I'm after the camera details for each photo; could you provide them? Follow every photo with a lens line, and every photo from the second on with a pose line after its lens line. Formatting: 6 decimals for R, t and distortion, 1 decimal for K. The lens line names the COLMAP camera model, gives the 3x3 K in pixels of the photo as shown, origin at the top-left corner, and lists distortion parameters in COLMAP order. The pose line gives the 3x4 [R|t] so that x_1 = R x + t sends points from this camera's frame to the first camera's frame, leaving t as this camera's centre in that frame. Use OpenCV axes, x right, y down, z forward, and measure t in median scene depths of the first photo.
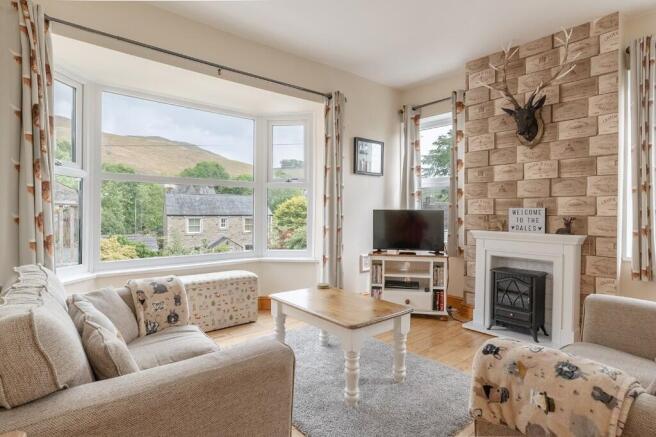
lens RADIAL K [[344.1, 0, 331.6], [0, 344.1, 214.1], [0, 0, 1]] dist [0.000171, -0.002003]
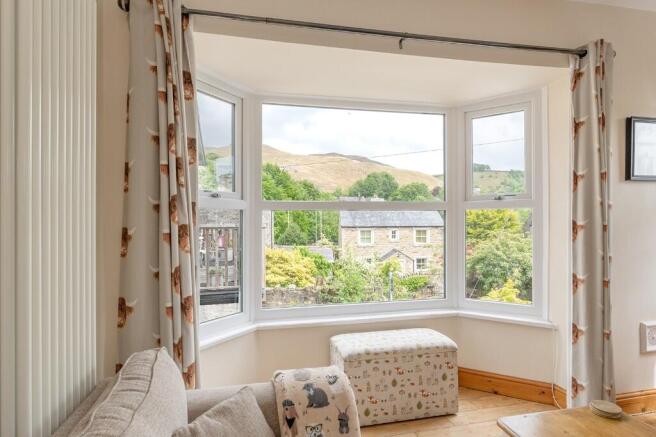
lens RADIAL K [[344.1, 0, 329.2], [0, 344.1, 219.1], [0, 0, 1]] dist [0.000171, -0.002003]
pose [[0.884730, -0.012008, -0.465949, -0.117967], [0.009056, 0.999922, -0.008574, -0.059081], [0.466015, 0.003367, 0.884770, 0.288176]]
